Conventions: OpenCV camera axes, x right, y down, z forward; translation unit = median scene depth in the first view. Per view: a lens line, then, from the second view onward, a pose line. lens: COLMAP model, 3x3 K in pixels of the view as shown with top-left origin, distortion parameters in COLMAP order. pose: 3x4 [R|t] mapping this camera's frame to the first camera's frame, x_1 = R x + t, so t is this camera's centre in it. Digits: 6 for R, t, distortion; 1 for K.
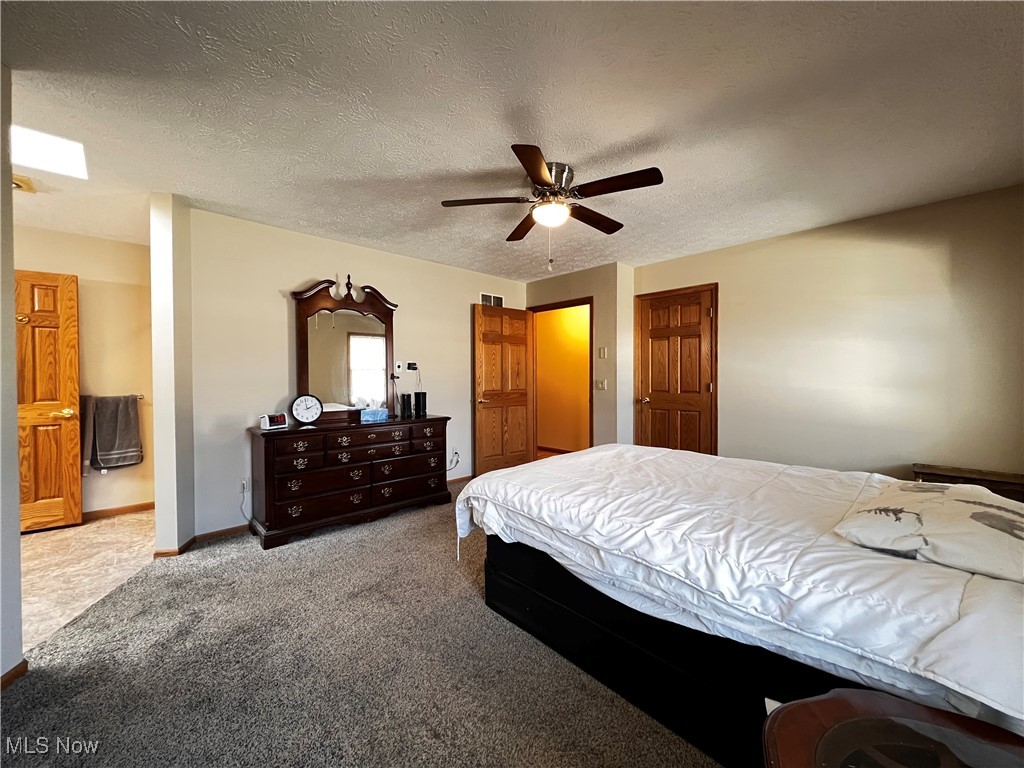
lens RADIAL K [[407.5, 0, 510.9], [0, 407.5, 381.5], [0, 0, 1]] dist [0.000975, 0.000107]
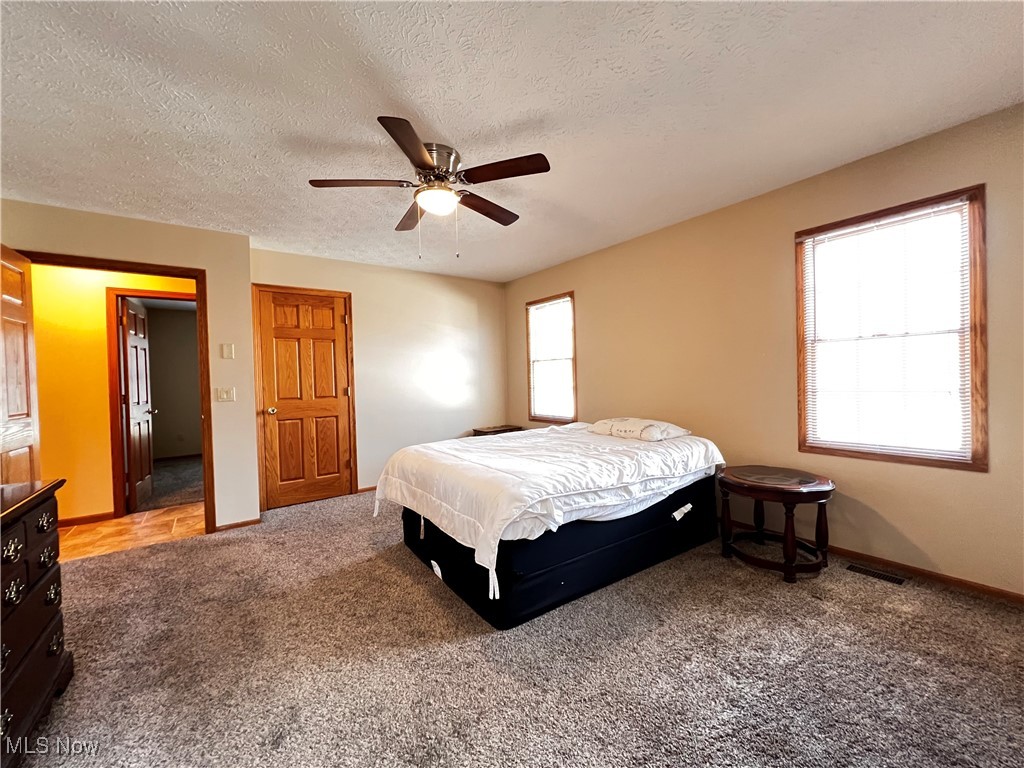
lens RADIAL K [[407.5, 0, 507.4], [0, 407.5, 382.4], [0, 0, 1]] dist [0.000975, 0.000107]
pose [[0.138967, -0.012842, 0.990214, -0.490642], [0.039821, 0.999180, 0.007370, 0.000571], [-0.989496, 0.038407, 0.139364, 0.448627]]
